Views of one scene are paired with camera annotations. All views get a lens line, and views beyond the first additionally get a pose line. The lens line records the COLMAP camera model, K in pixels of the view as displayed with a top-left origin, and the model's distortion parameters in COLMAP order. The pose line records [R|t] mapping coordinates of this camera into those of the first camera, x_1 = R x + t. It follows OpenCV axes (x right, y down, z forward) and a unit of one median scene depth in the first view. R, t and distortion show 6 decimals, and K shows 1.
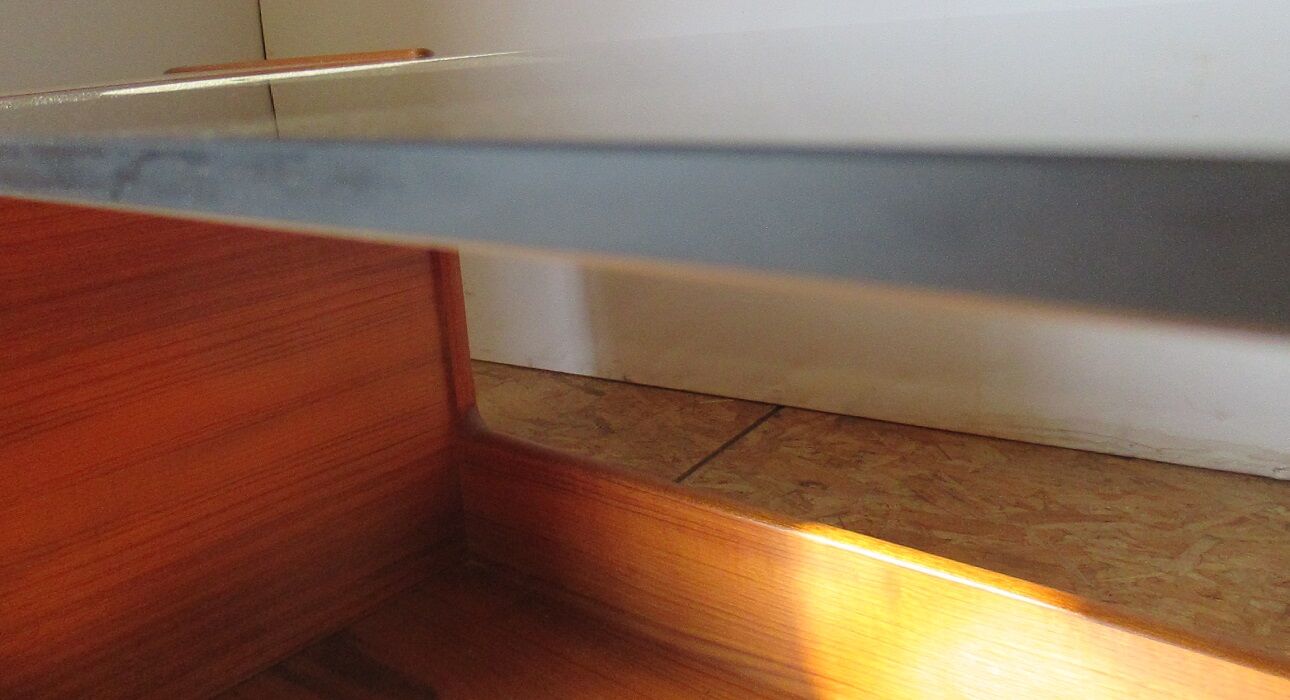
lens RADIAL K [[1100.1, 0, 648.7], [0, 1100.1, 345.6], [0, 0, 1]] dist [-0.018892, -0.002905]
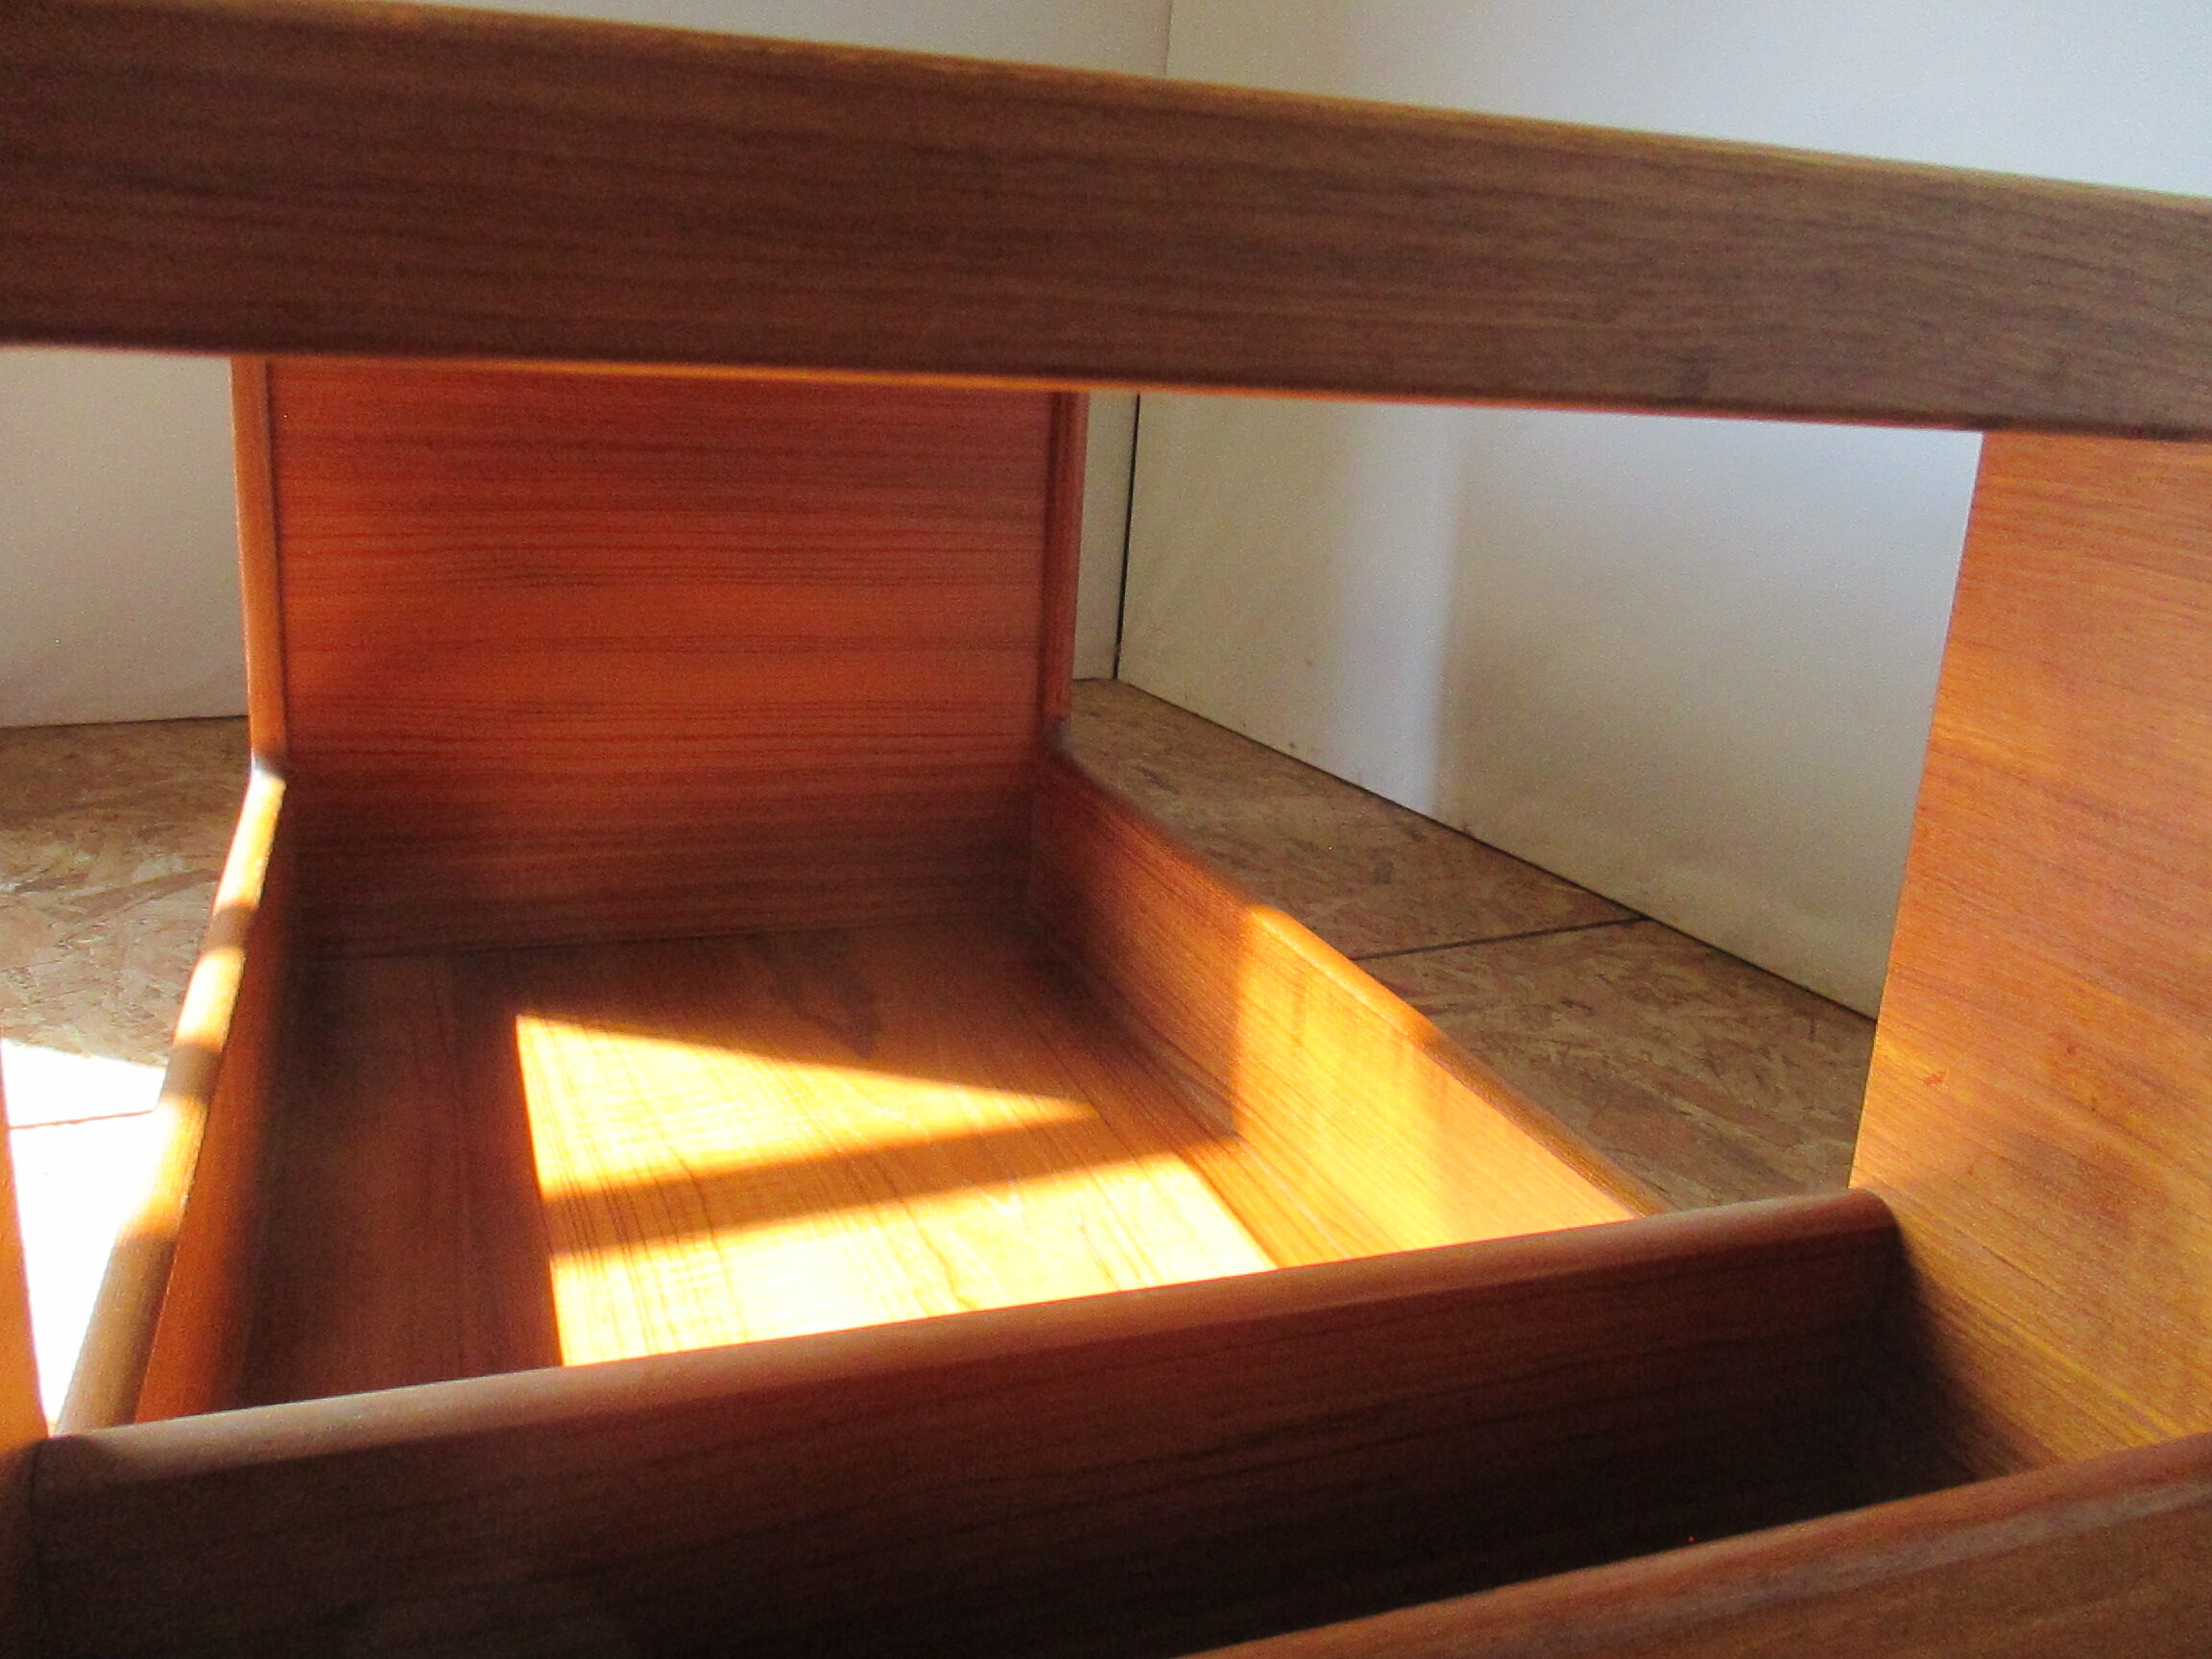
lens RADIAL K [[1822.3, 0, 1099.6], [0, 1822.3, 836.4], [0, 0, 1]] dist [-0.016164, -0.005236]
pose [[0.881985, 0.269382, -0.386699, 0.282257], [-0.267221, 0.961735, 0.060485, 0.035826], [0.388196, 0.049987, 0.920220, -0.137446]]
